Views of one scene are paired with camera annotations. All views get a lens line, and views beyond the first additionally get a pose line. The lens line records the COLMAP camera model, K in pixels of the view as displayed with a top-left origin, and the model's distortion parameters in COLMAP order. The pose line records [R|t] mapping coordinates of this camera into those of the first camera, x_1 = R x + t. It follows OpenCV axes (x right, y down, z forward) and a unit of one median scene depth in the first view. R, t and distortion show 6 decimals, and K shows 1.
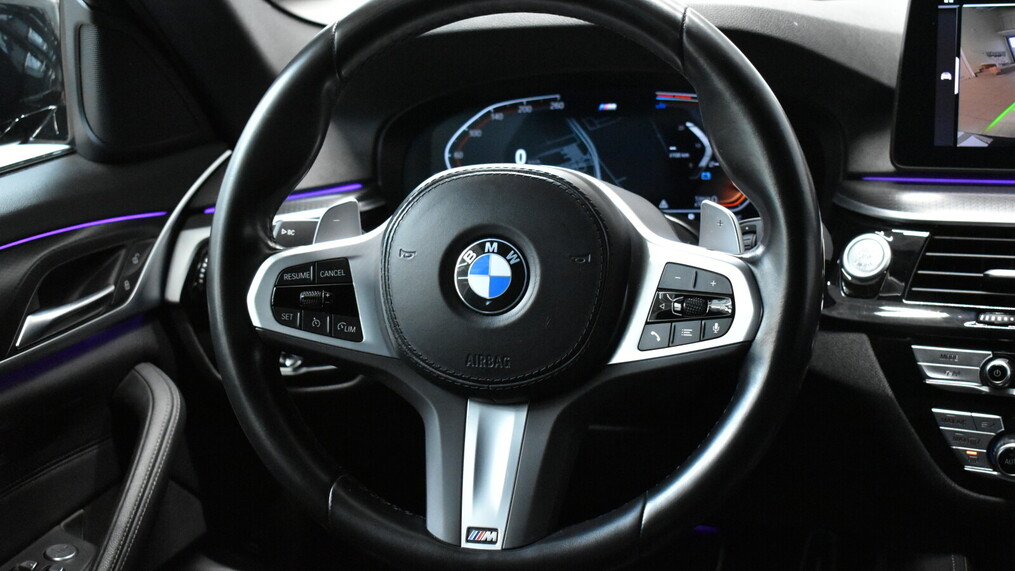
lens RADIAL K [[1447.3, 0, 510.6], [0, 1447.3, 283.2], [0, 0, 1]] dist [-0.031325, 0.000000]
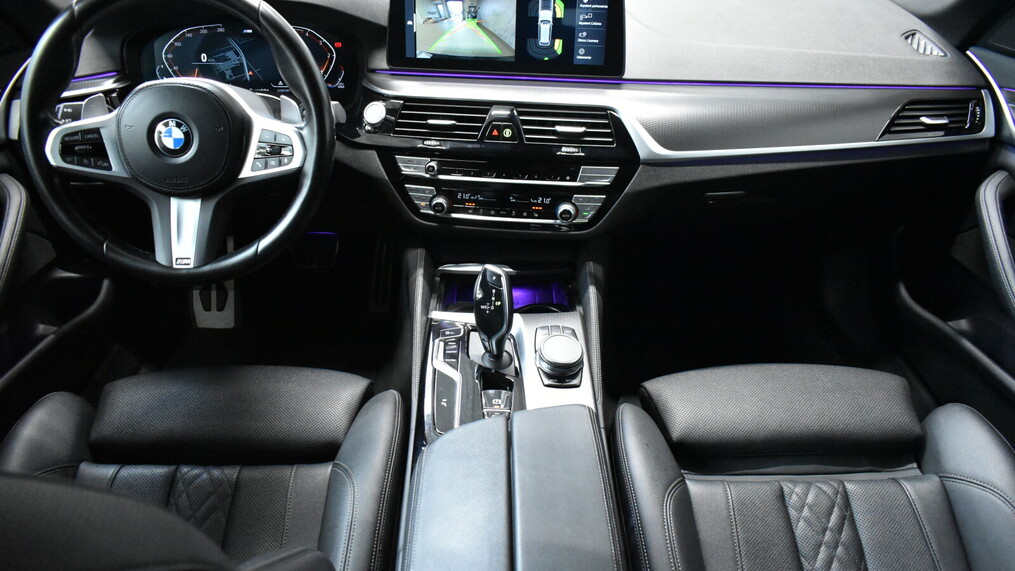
lens RADIAL K [[772.6, 0, 508.0], [0, 772.6, 284.7], [0, 0, 1]] dist [-0.026537, 0.013995]
pose [[0.957733, -0.082682, 0.275518, 0.115024], [0.006344, 0.963639, 0.267133, -0.086429], [-0.287587, -0.254095, 0.923434, -0.182920]]
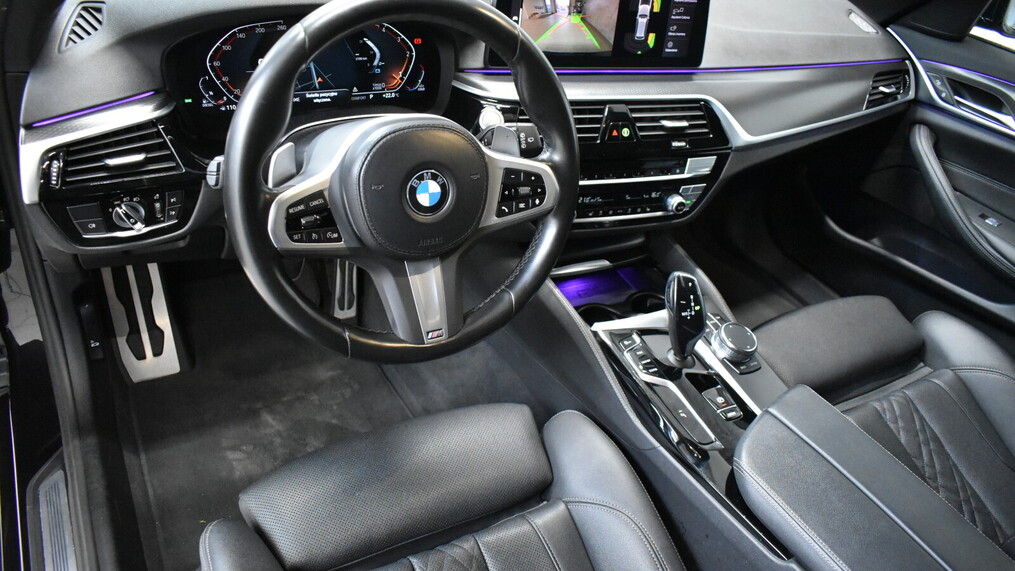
lens RADIAL K [[772.6, 0, 507.8], [0, 772.6, 282.7], [0, 0, 1]] dist [-0.026537, 0.013995]
pose [[0.694332, -0.270865, 0.666735, -0.541028], [0.002232, 0.927271, 0.374385, -0.229063], [-0.719652, -0.258459, 0.644438, 0.304020]]
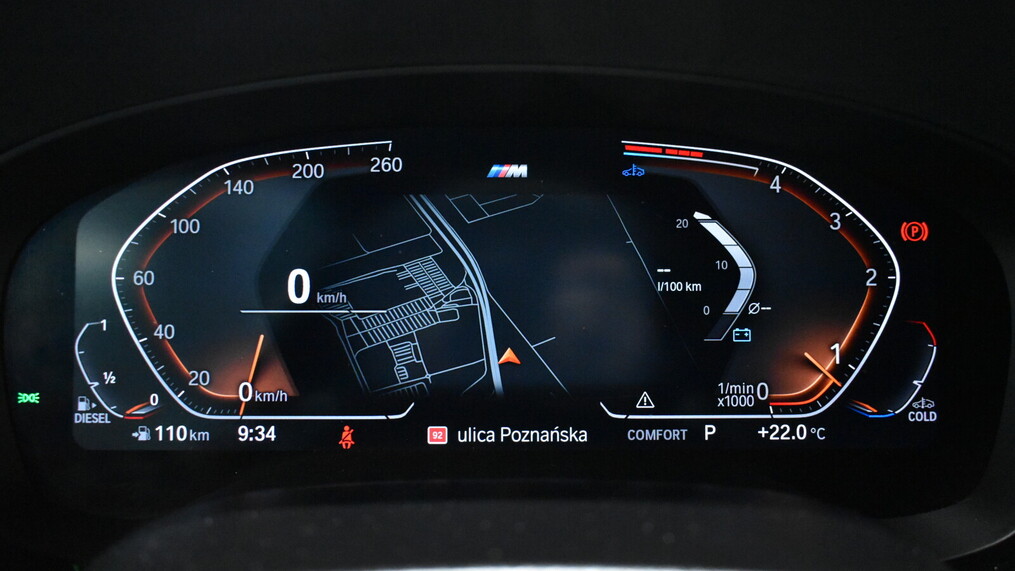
lens RADIAL K [[884.2, 0, 510.6], [0, 884.2, 283.1], [0, 0, 1]] dist [-0.030294, -0.003046]
pose [[0.959959, -0.006989, 0.280053, -0.007292], [0.008252, 0.999960, -0.003331, -0.112700], [-0.280019, 0.005509, 0.959979, 0.962051]]
